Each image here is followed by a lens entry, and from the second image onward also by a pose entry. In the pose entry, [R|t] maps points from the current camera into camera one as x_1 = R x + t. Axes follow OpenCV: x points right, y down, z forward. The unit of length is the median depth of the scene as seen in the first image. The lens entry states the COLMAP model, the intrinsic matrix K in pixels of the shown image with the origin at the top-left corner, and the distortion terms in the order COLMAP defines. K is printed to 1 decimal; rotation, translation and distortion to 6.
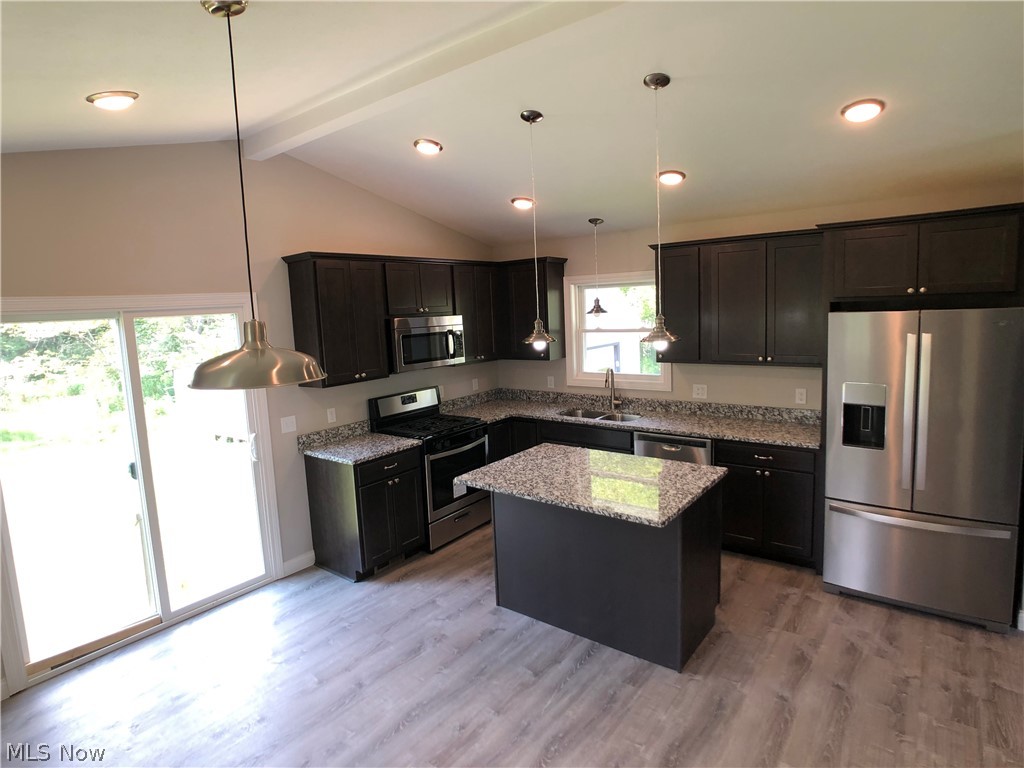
lens RADIAL K [[577.8, 0, 506.7], [0, 577.8, 378.7], [0, 0, 1]] dist [-0.006602, 0.000599]
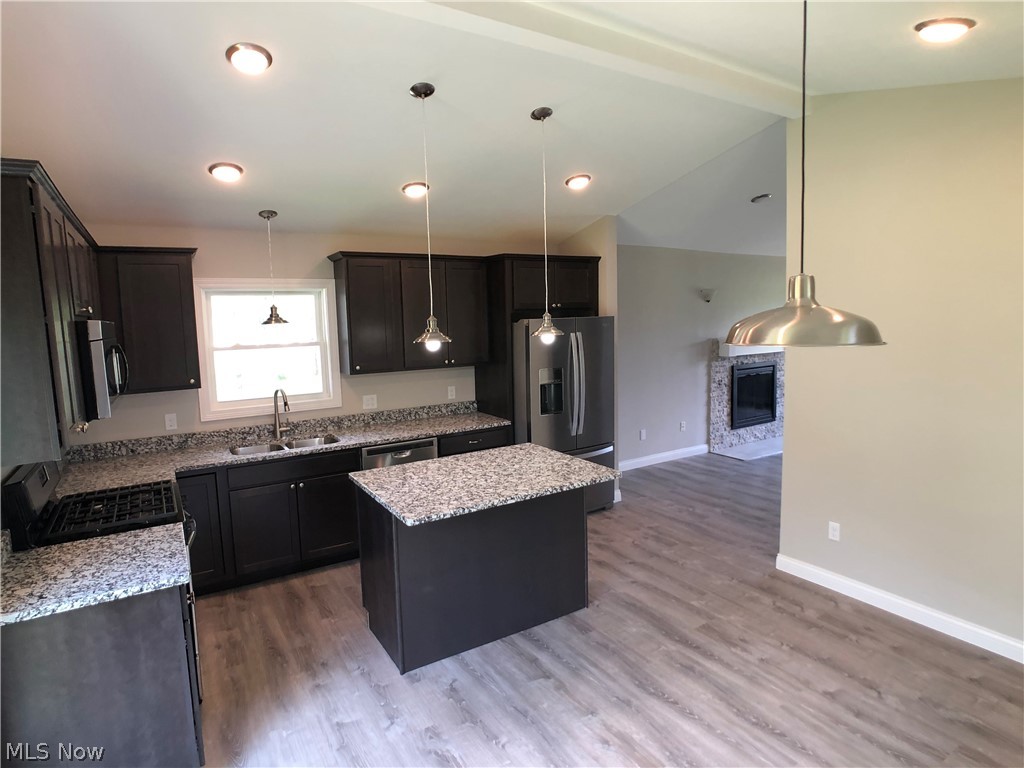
lens RADIAL K [[577.8, 0, 507.8], [0, 577.8, 385.4], [0, 0, 1]] dist [-0.006602, 0.000599]
pose [[0.349136, -0.078279, 0.933797, -0.699900], [0.133557, 0.990488, 0.033095, -0.010330], [-0.927505, 0.113160, 0.356270, 0.552632]]
